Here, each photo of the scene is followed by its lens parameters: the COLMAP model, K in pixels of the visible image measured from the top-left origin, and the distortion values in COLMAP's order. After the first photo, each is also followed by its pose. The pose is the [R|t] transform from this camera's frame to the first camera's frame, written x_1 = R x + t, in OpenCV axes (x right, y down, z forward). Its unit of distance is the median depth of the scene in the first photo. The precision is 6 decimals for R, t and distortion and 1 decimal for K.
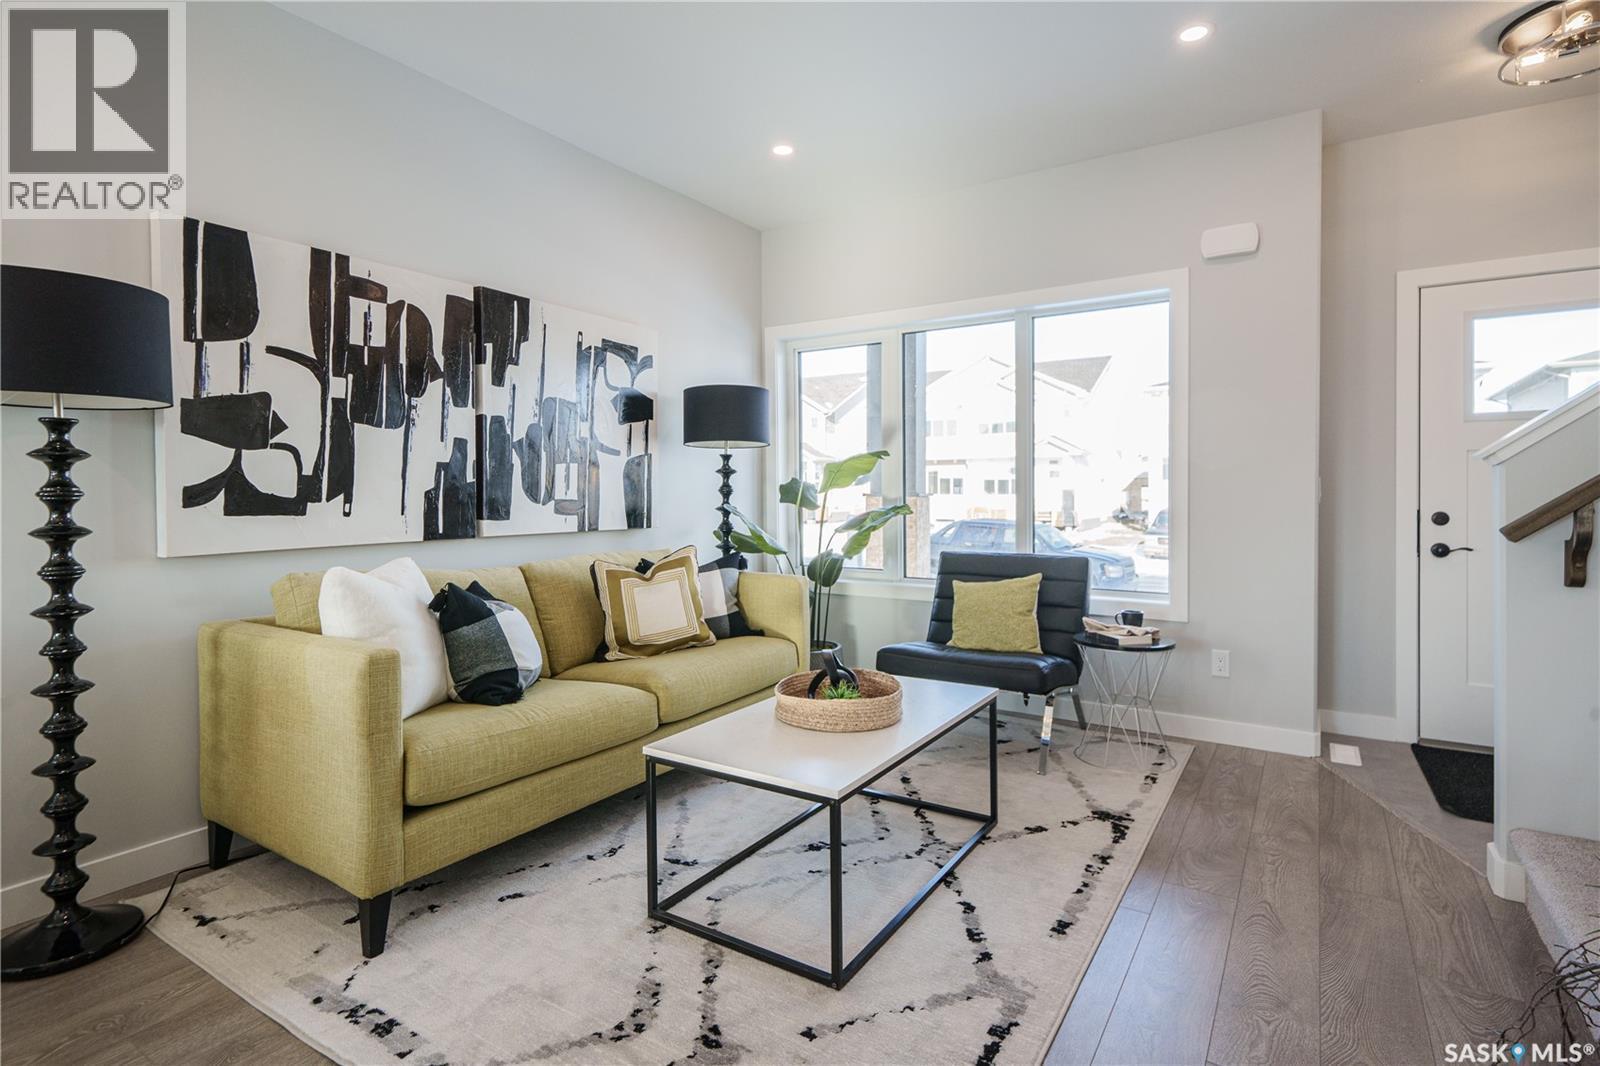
lens RADIAL K [[828.7, 0, 805.6], [0, 828.7, 494.7], [0, 0, 1]] dist [-0.001870, -0.000345]
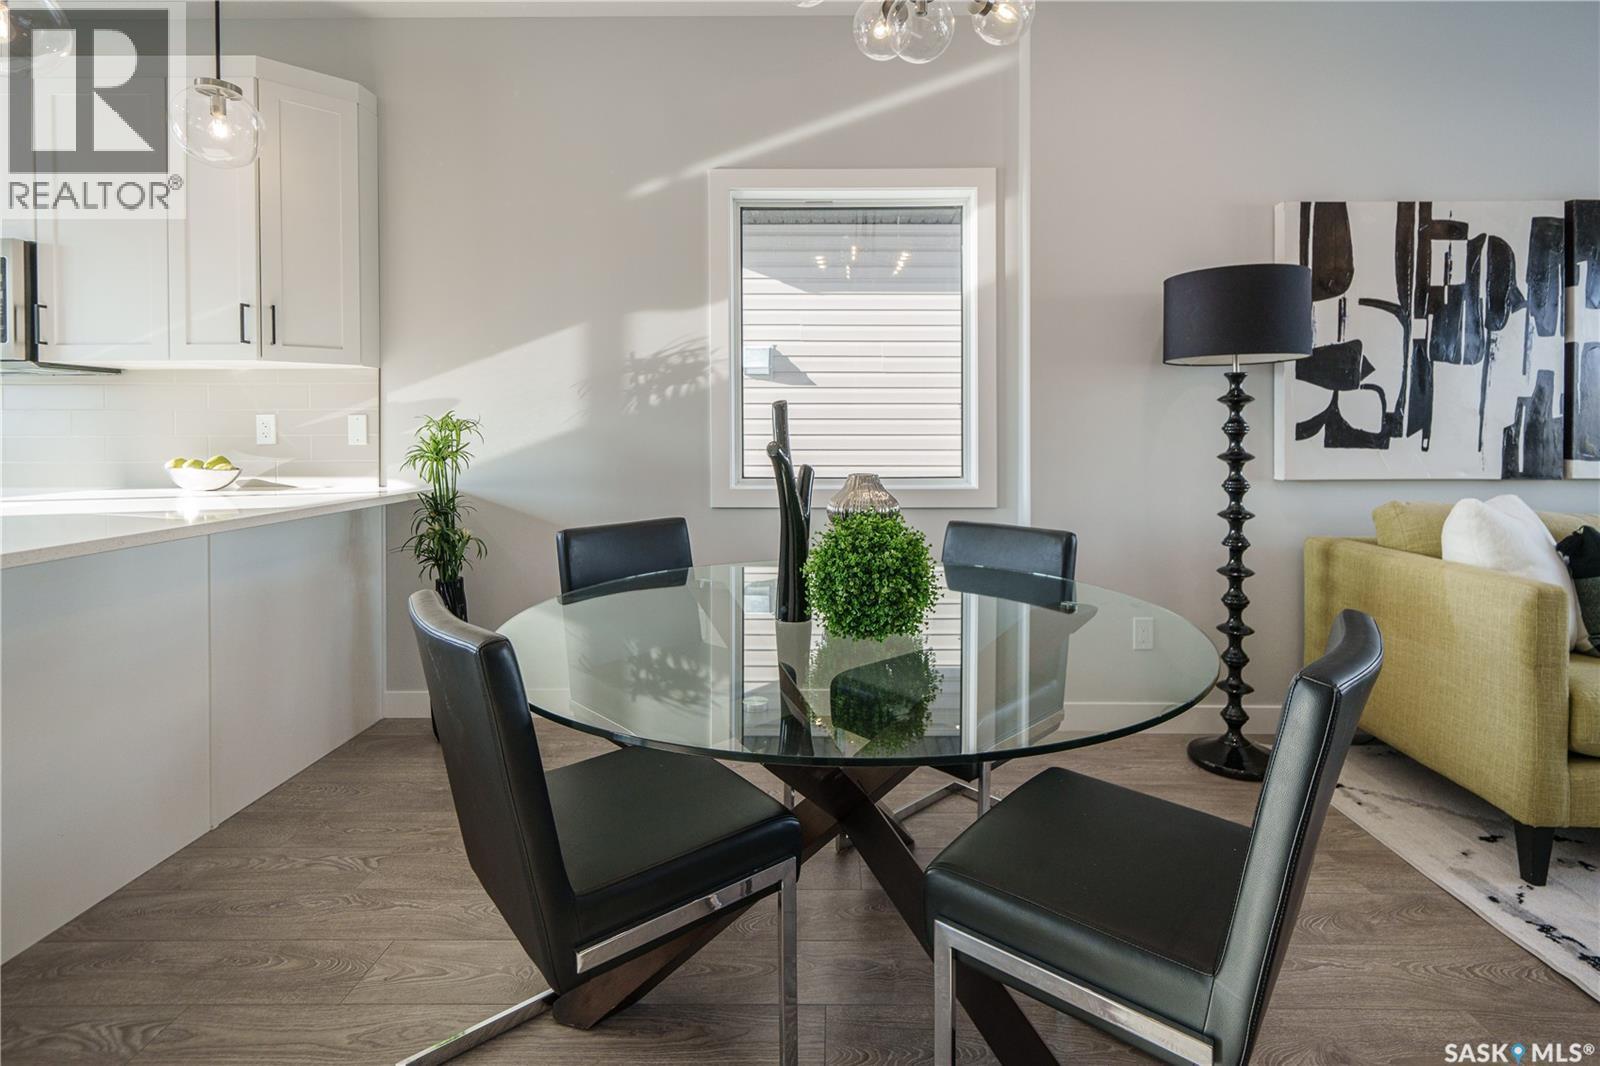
lens RADIAL K [[783.6, 0, 826.8], [0, 783.6, 431.5], [0, 0, 1]] dist [0.009922, -0.000575]
pose [[0.525888, 0.009392, -0.850502, -0.112520], [-0.007789, 0.999950, 0.006226, 0.001002], [0.850518, 0.003350, 0.525935, -0.180241]]
